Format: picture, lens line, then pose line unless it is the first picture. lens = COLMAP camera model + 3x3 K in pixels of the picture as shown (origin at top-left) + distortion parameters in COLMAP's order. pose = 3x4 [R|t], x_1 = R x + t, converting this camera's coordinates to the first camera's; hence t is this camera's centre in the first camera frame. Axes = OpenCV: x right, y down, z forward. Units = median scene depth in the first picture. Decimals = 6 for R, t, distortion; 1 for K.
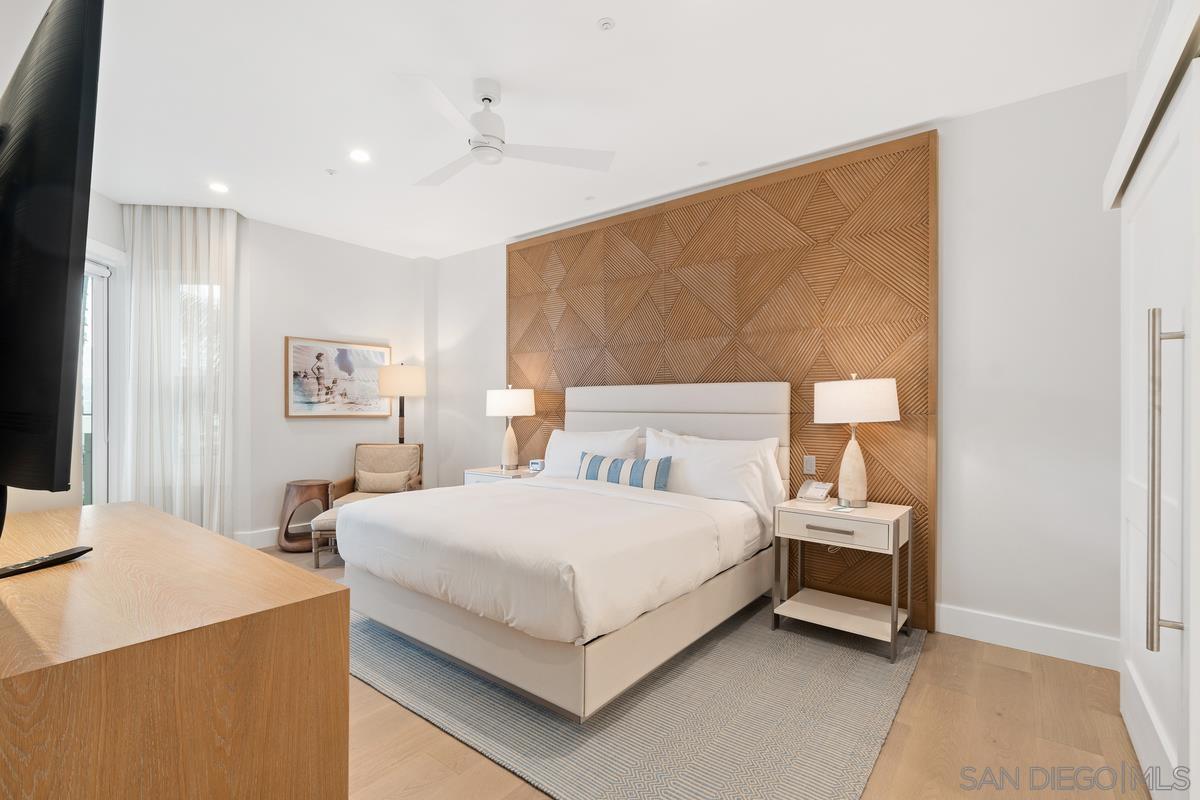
lens RADIAL K [[540.2, 0, 592.3], [0, 540.2, 410.3], [0, 0, 1]] dist [-0.001314, -0.004404]
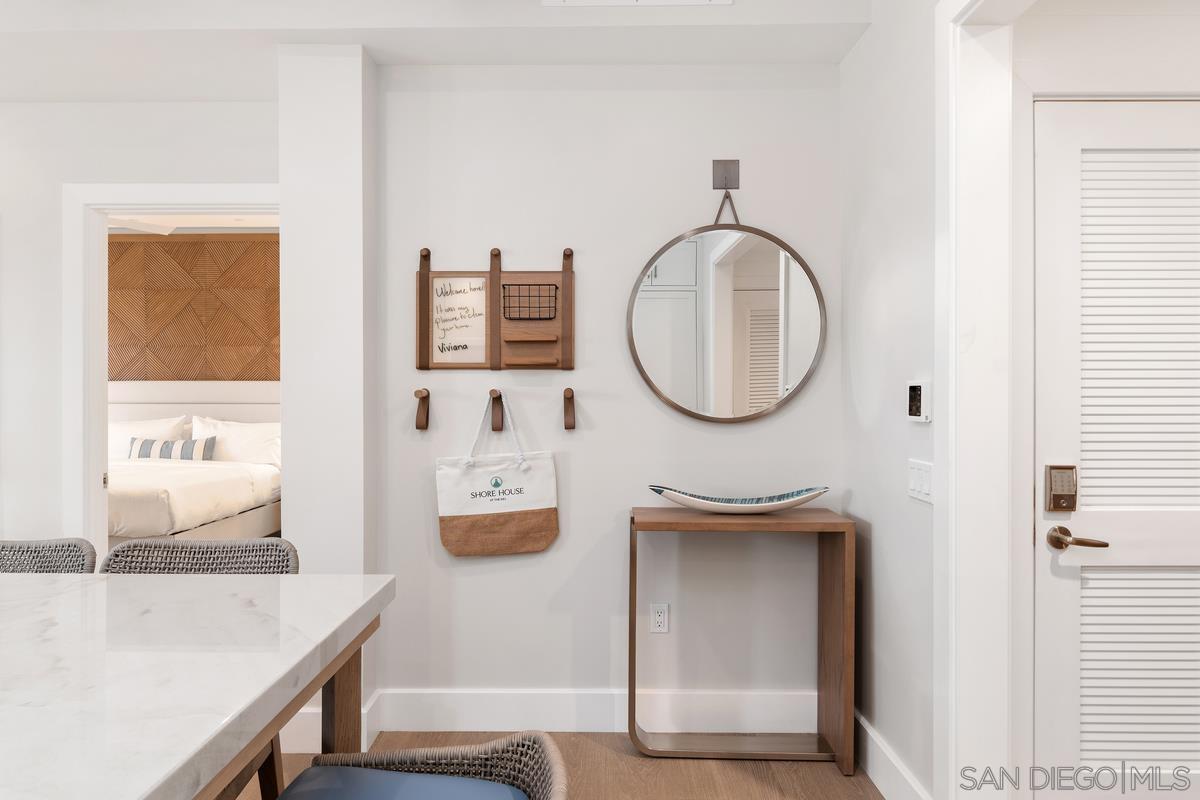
lens RADIAL K [[748.4, 0, 598.1], [0, 748.4, 393.6], [0, 0, 1]] dist [-0.000299, 0.000170]
pose [[0.790278, -0.003798, 0.612737, -0.222284], [0.005085, 0.999987, -0.000361, -0.014858], [-0.612728, 0.003401, 0.790287, -0.971823]]
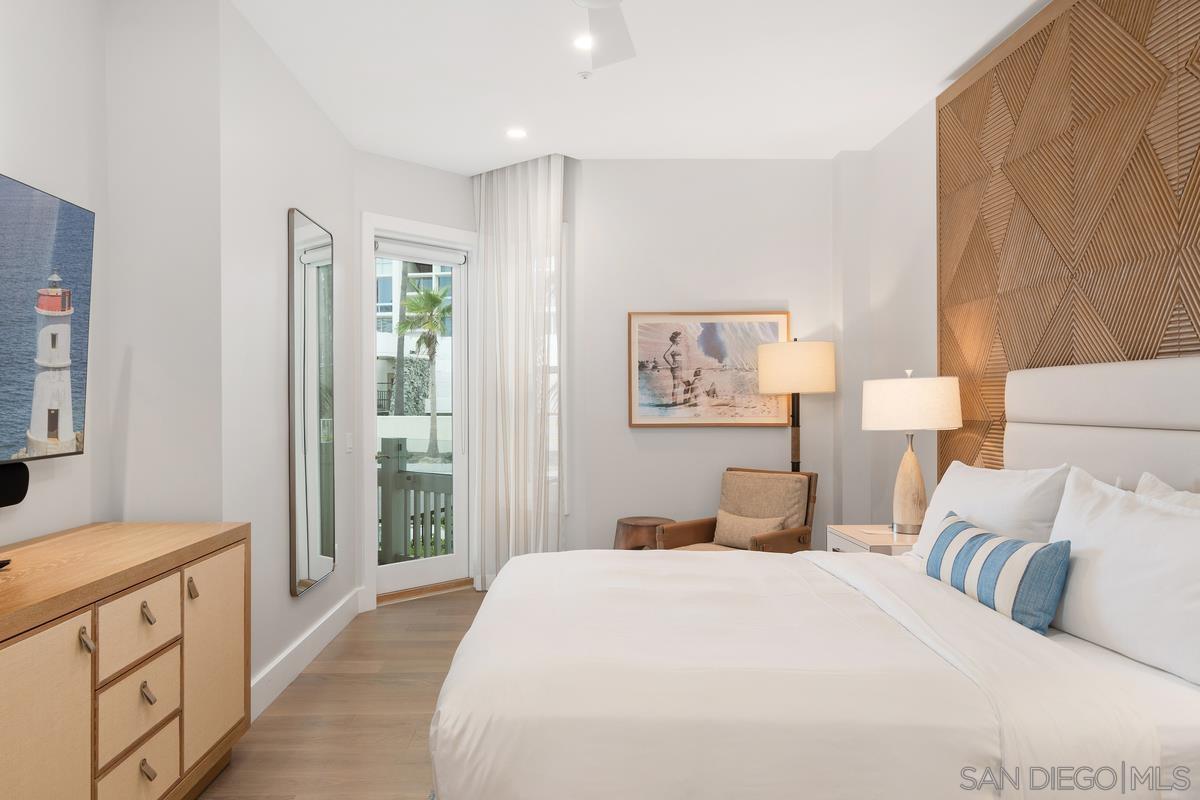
lens RADIAL K [[902.5, 0, 595.5], [0, 902.5, 400.4], [0, 0, 1]] dist [-0.001145, -0.003954]
pose [[0.632881, -0.009277, -0.774193, 0.400245], [0.004623, 0.999956, -0.008203, -0.014859], [0.774235, 0.001613, 0.632896, 0.267924]]
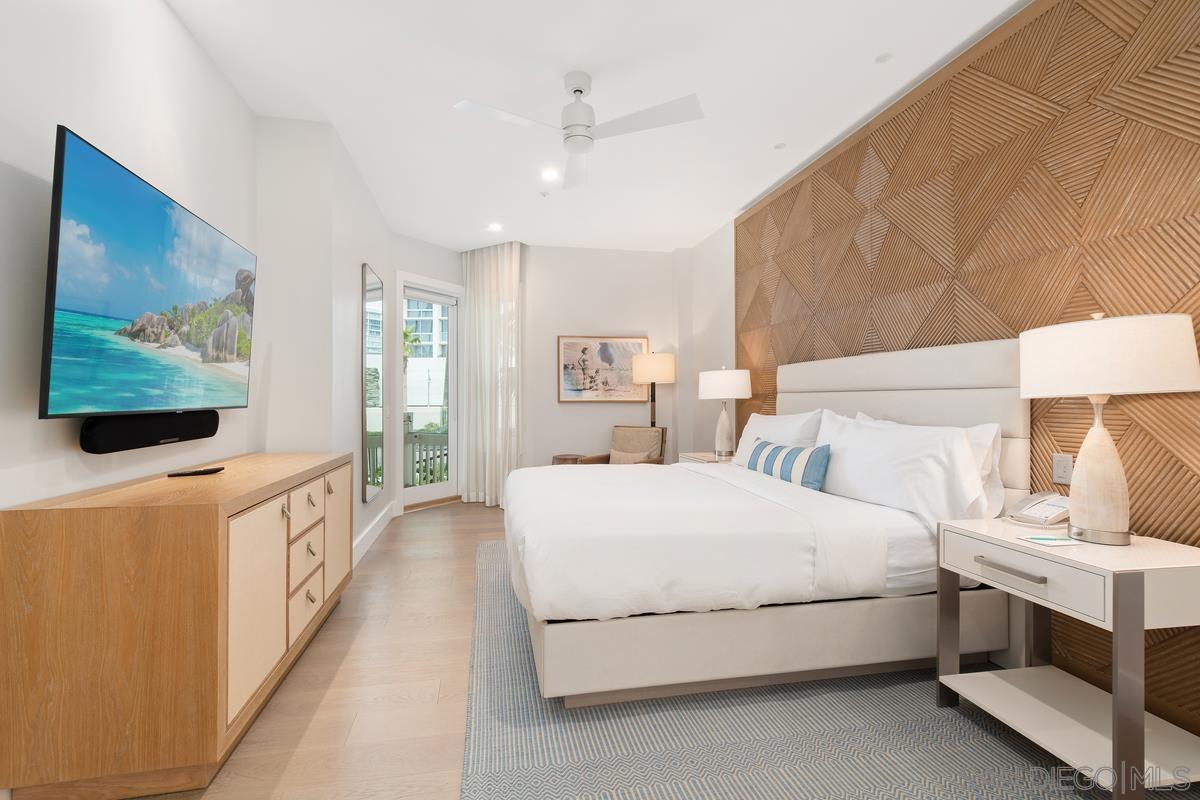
lens RADIAL K [[540.2, 0, 598.9], [0, 540.2, 395.0], [0, 0, 1]] dist [-0.001314, -0.004404]
pose [[0.761946, -0.015951, -0.647444, 0.359378], [0.006611, 0.999836, -0.016853, 0.021789], [0.647607, 0.008561, 0.761927, 0.165405]]
